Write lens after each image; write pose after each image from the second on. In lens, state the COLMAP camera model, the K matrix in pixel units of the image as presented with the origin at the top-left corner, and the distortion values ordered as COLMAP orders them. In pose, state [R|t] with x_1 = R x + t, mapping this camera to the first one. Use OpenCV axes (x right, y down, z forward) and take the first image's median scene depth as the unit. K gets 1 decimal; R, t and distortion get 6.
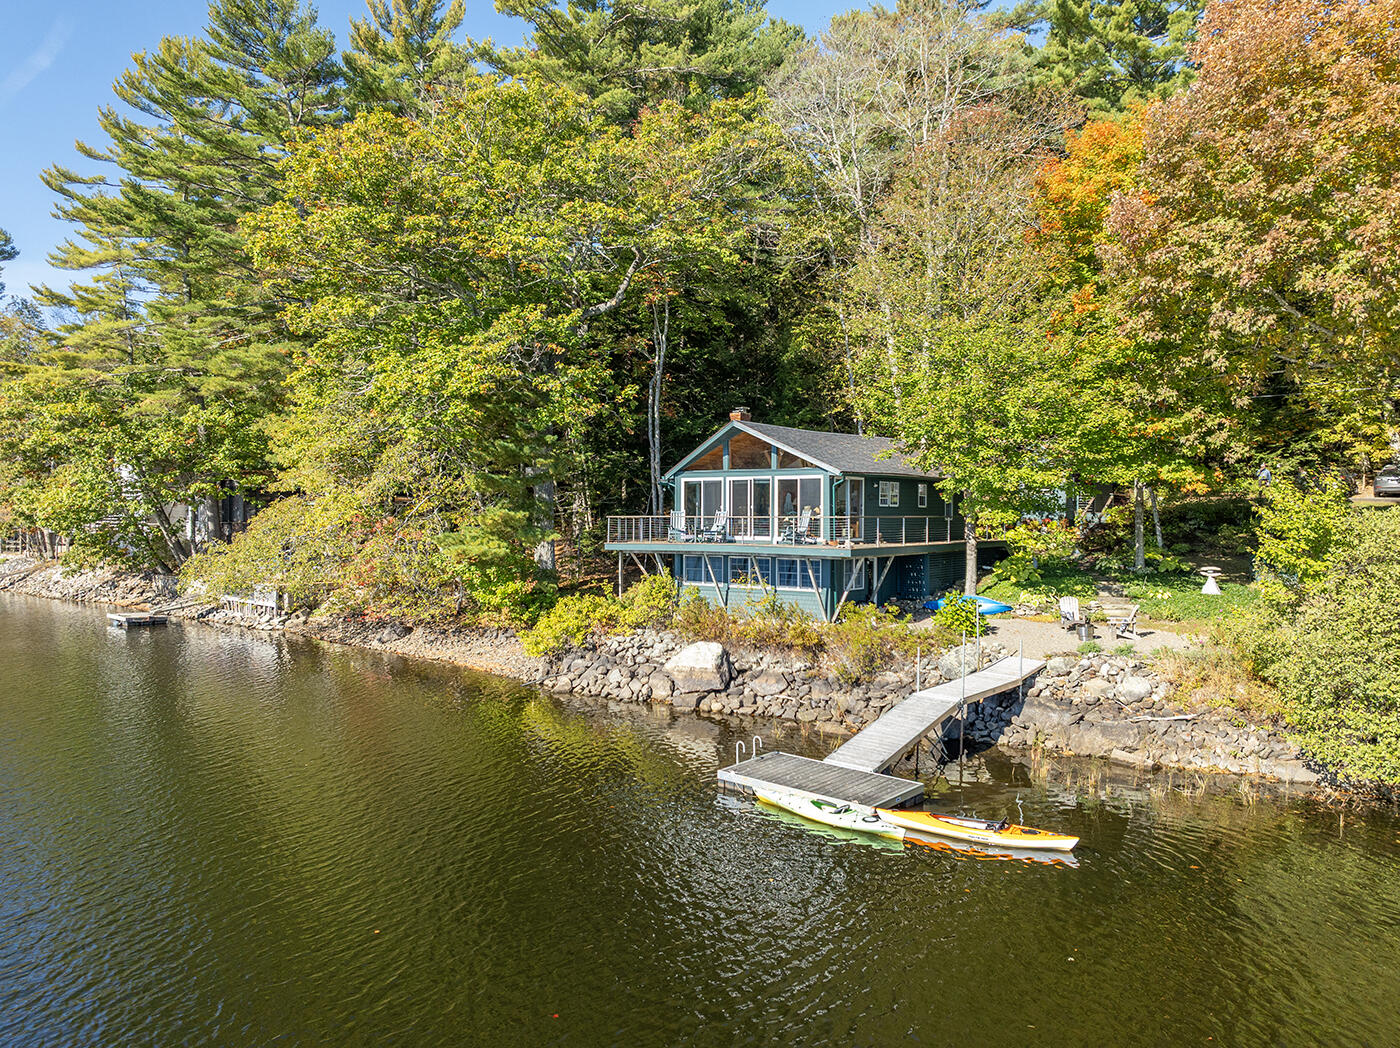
lens RADIAL K [[1009.4, 0, 751.5], [0, 1009.4, 519.1], [0, 0, 1]] dist [-0.007975, -0.000765]
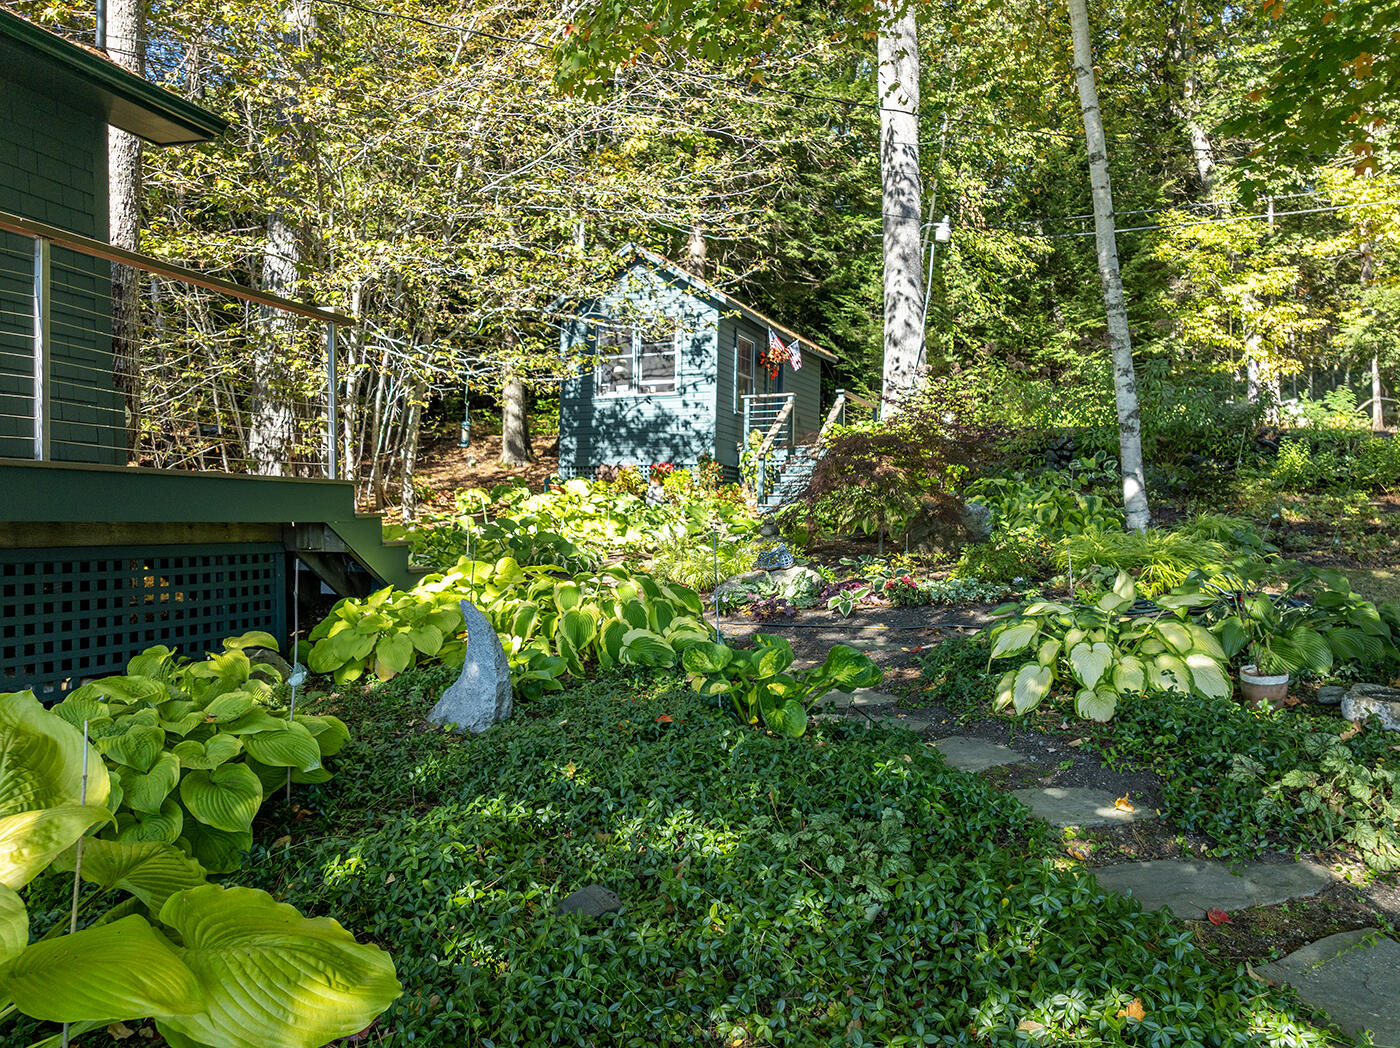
lens RADIAL K [[976.5, 0, 700.0], [0, 976.5, 524.0], [0, 0, 1]] dist [-0.014583, -0.002476]
pose [[0.956907, -0.002344, 0.290385, 0.313101], [0.002973, 0.999994, -0.001725, 0.031960], [-0.290379, 0.002514, 0.956908, 1.020178]]
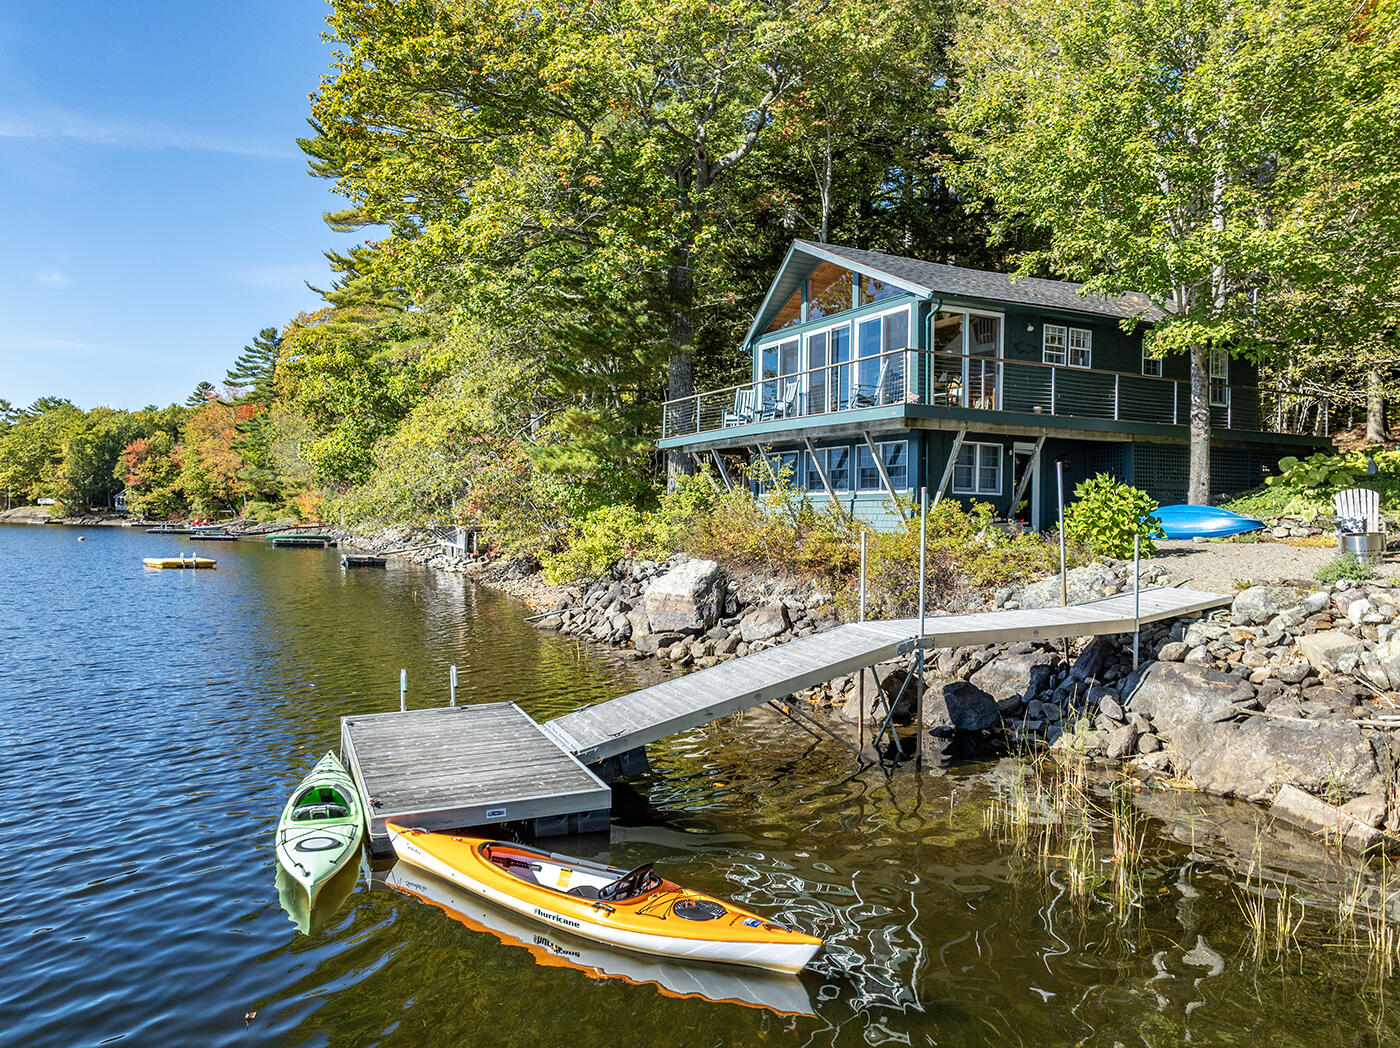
lens RADIAL K [[1006.1, 0, 704.2], [0, 1006.1, 521.9], [0, 0, 1]] dist [-0.016377, -0.002147]
pose [[0.891125, 0.010041, -0.453647, 0.231283], [-0.012421, 0.999920, -0.002267, 0.090403], [0.453588, 0.007655, 0.891178, 0.384250]]
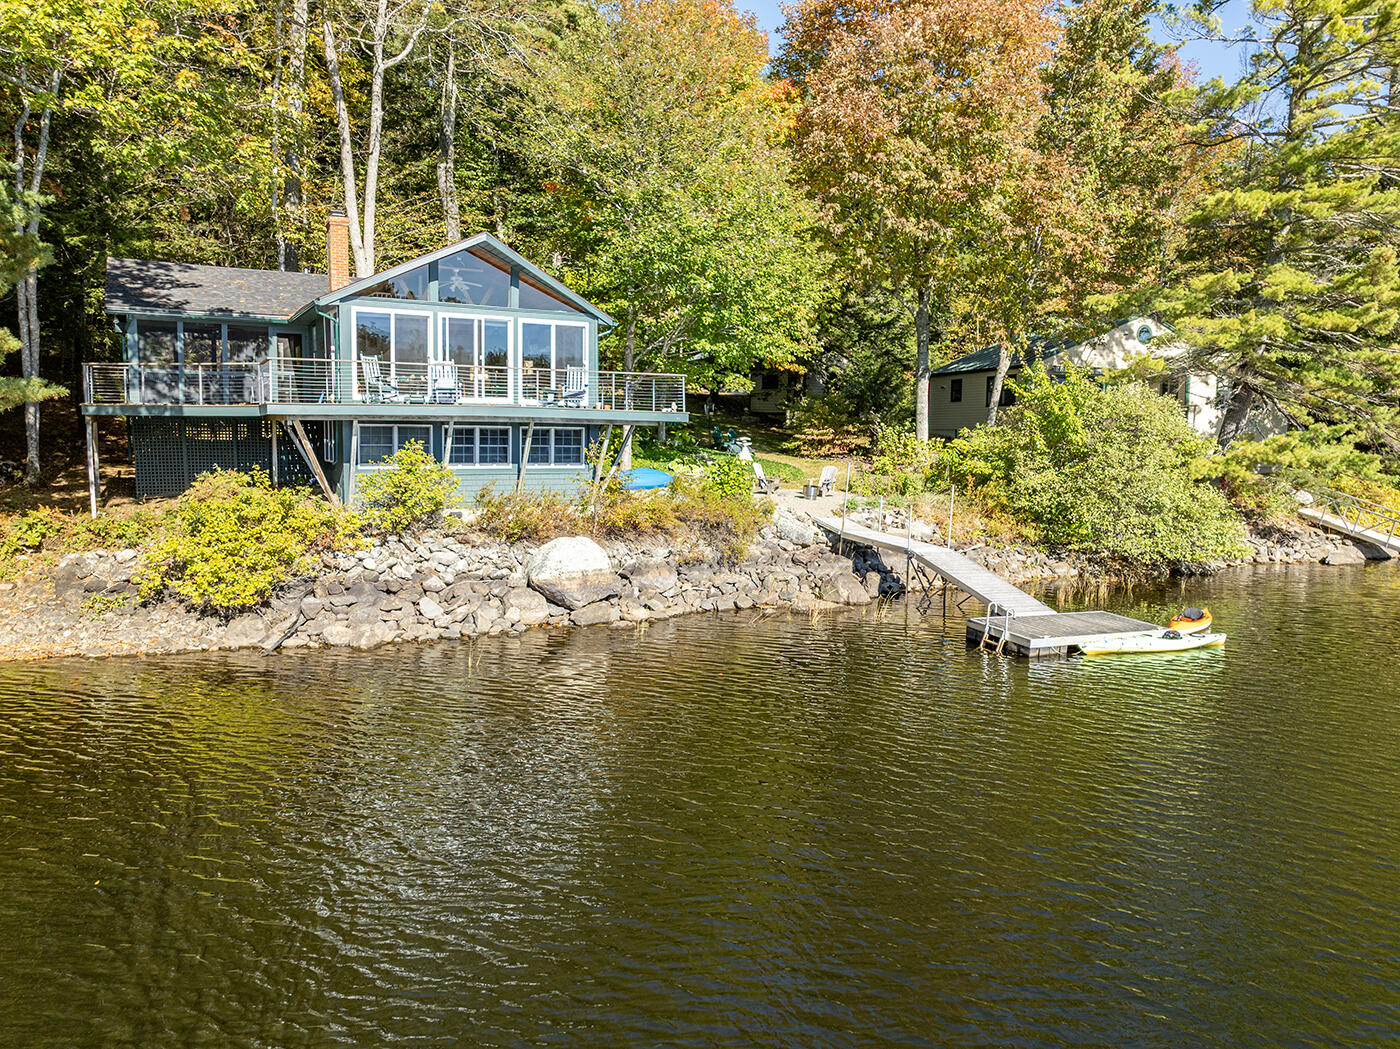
lens RADIAL K [[1038.7, 0, 694.8], [0, 1038.7, 519.4], [0, 0, 1]] dist [-0.016491, 0.004879]
pose [[0.435333, -0.072952, 0.897309, -0.628848], [-0.010849, 0.996214, 0.086256, 0.039314], [-0.900204, -0.047284, 0.432893, 0.540012]]
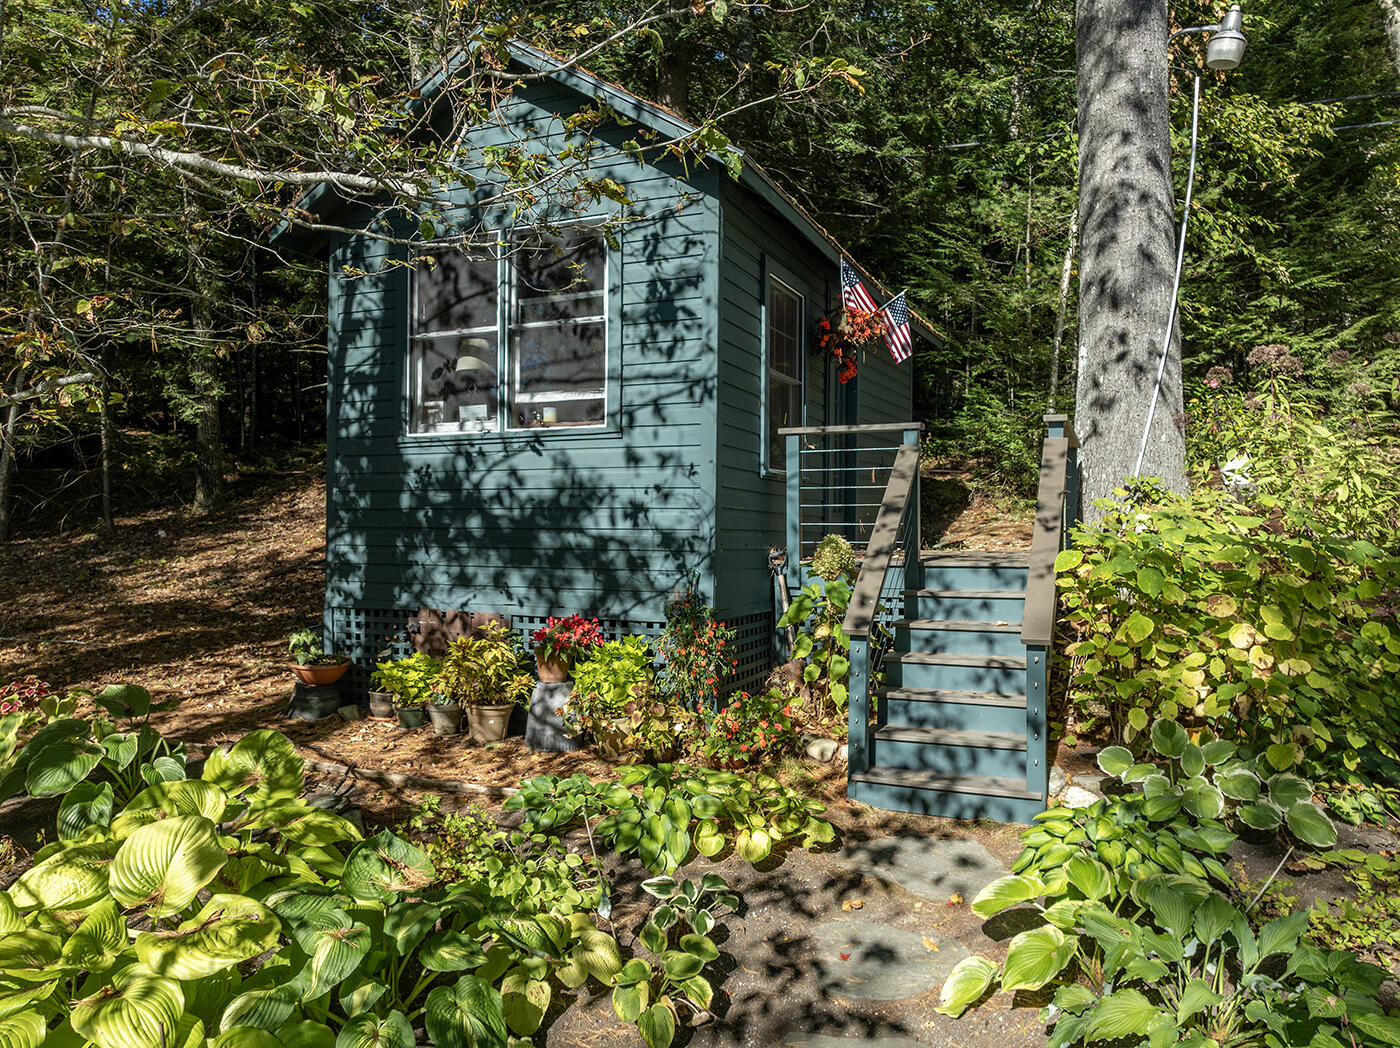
lens RADIAL K [[1006.1, 0, 704.2], [0, 1006.1, 521.9], [0, 0, 1]] dist [-0.016377, -0.002147]
pose [[0.950210, -0.013492, 0.311318, 0.405917], [0.014622, 0.999892, -0.001296, -0.018233], [-0.311267, 0.005784, 0.950305, 1.319571]]
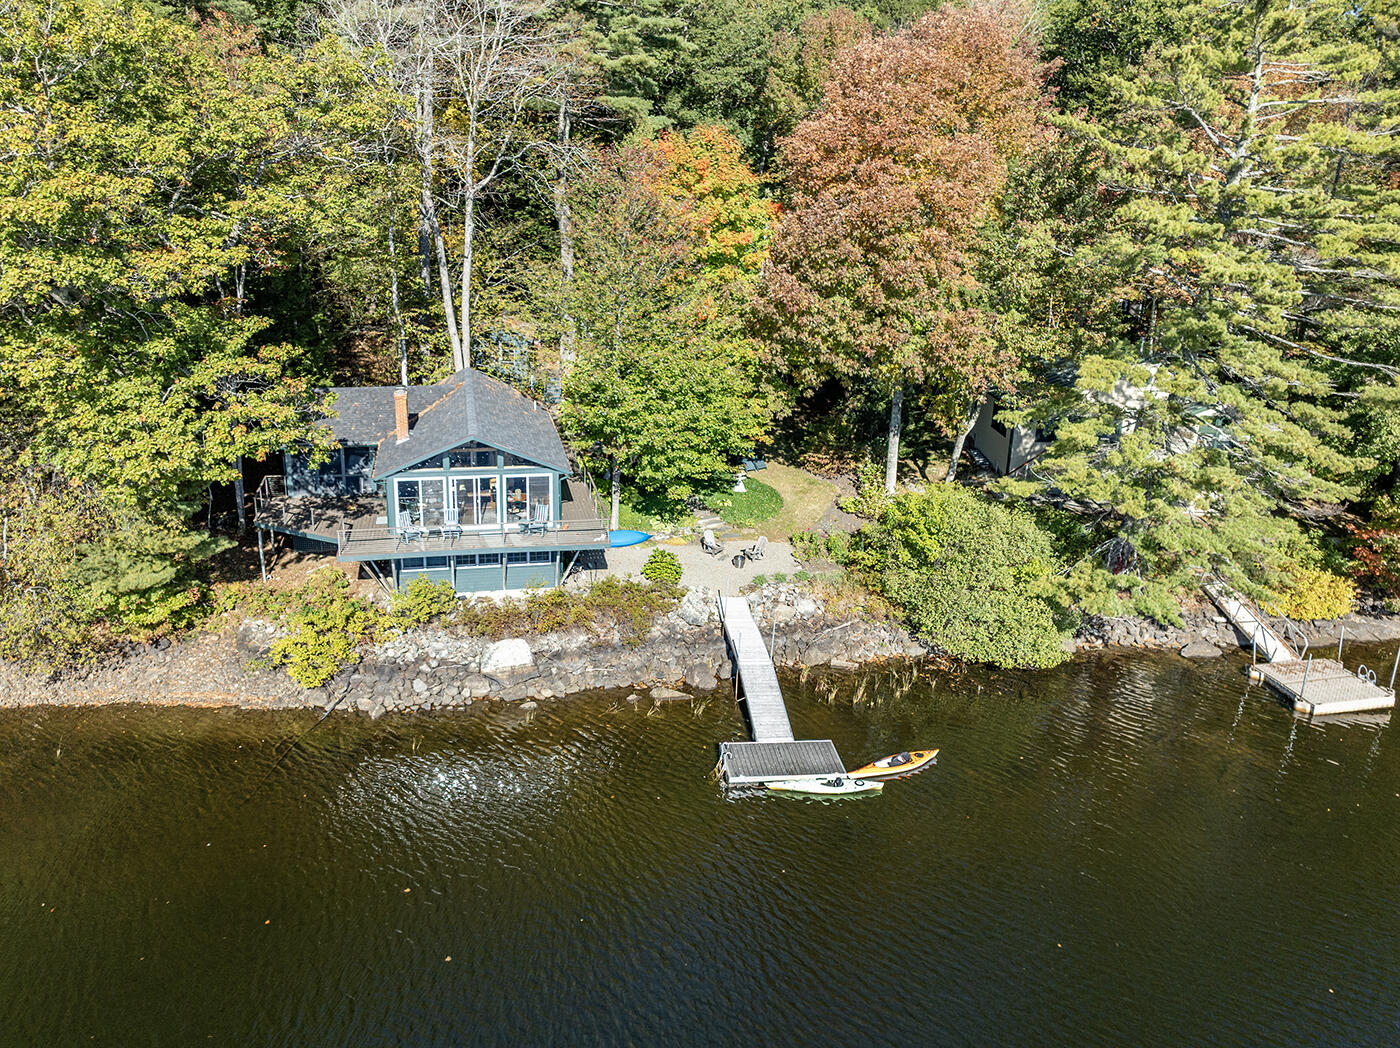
lens RADIAL K [[1067.9, 0, 648.6], [0, 1067.9, 479.3], [0, 0, 1]] dist [-0.006156, -0.002109]
pose [[0.691317, -0.209447, 0.691530, -0.704527], [-0.016933, 0.952107, 0.305297, -0.412453], [-0.722353, -0.222767, 0.654661, 0.084981]]
